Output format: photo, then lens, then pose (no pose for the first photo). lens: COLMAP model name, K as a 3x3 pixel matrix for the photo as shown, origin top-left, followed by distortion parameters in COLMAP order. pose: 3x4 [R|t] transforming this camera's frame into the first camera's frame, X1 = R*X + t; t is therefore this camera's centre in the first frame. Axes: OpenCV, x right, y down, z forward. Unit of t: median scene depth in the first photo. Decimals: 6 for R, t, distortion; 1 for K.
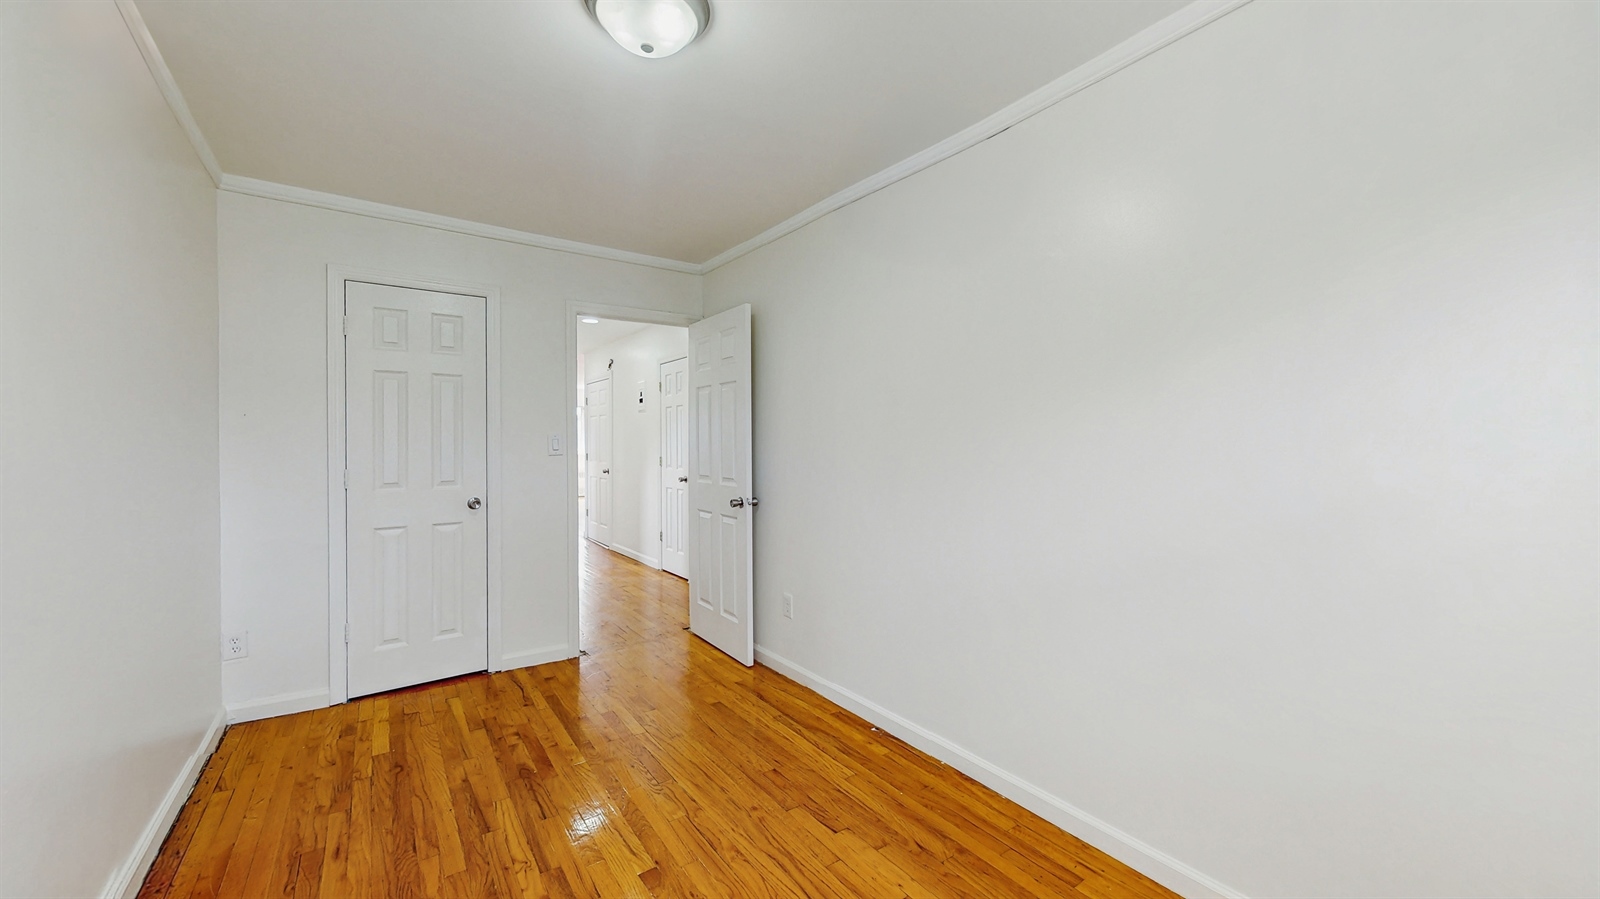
lens RADIAL K [[599.9, 0, 800.5], [0, 599.9, 441.5], [0, 0, 1]] dist [0.000924, 0.000097]
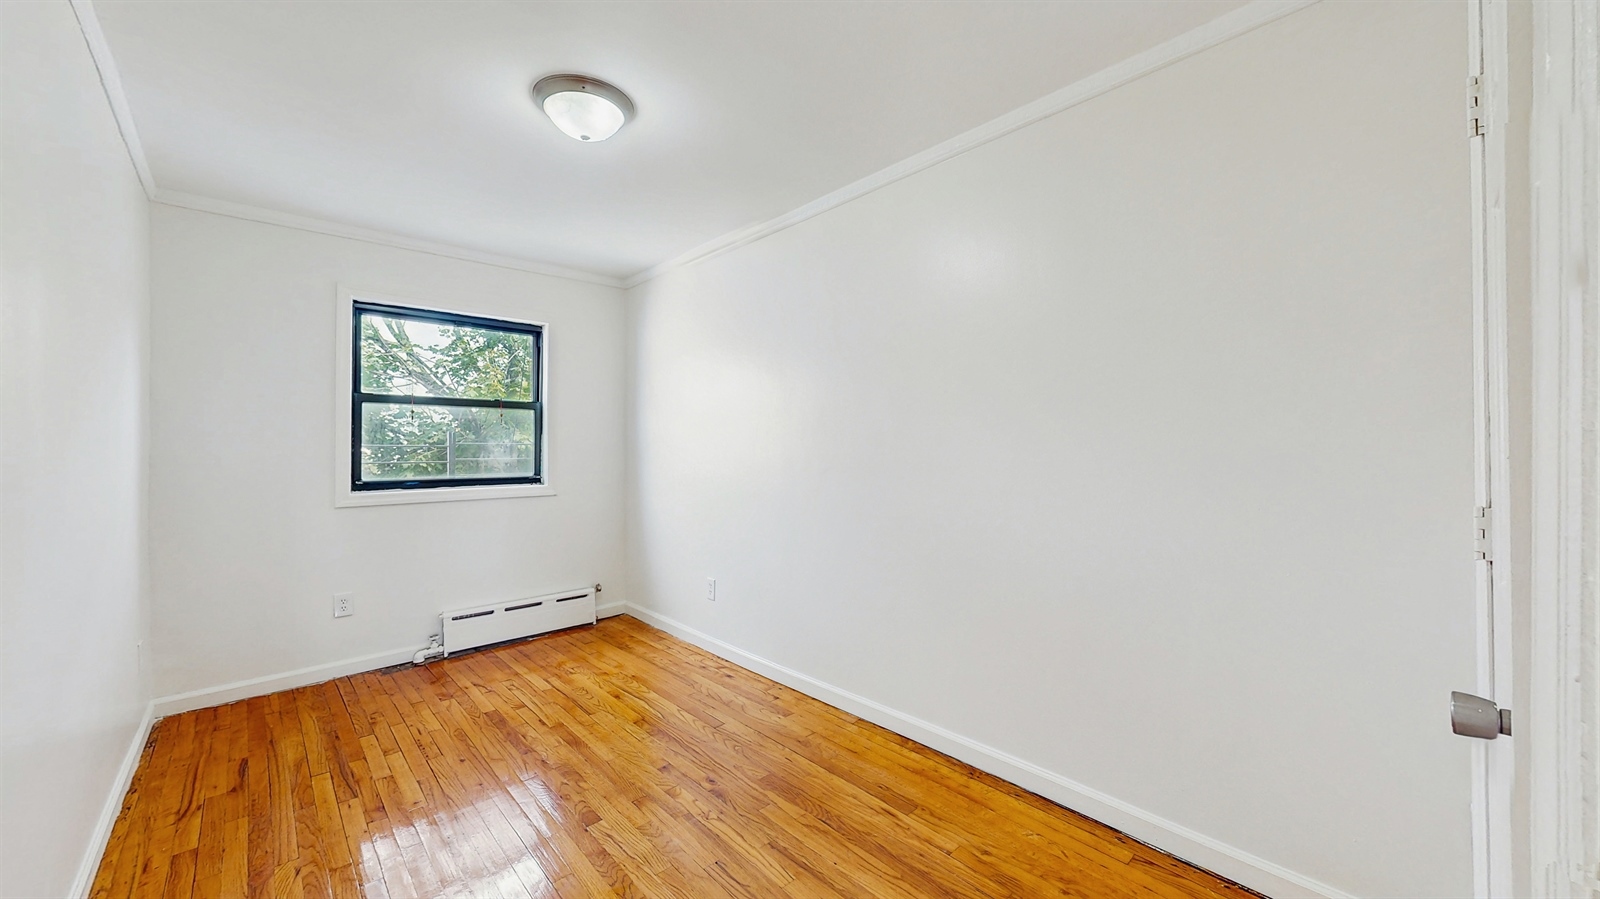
lens RADIAL K [[599.9, 0, 800.5], [0, 599.9, 441.5], [0, 0, 1]] dist [0.000924, 0.000097]
pose [[-0.993152, 0.003892, -0.116768, -0.466572], [0.005236, 0.999923, -0.011208, 0.019794], [0.116716, -0.011743, -0.993096, 1.982592]]
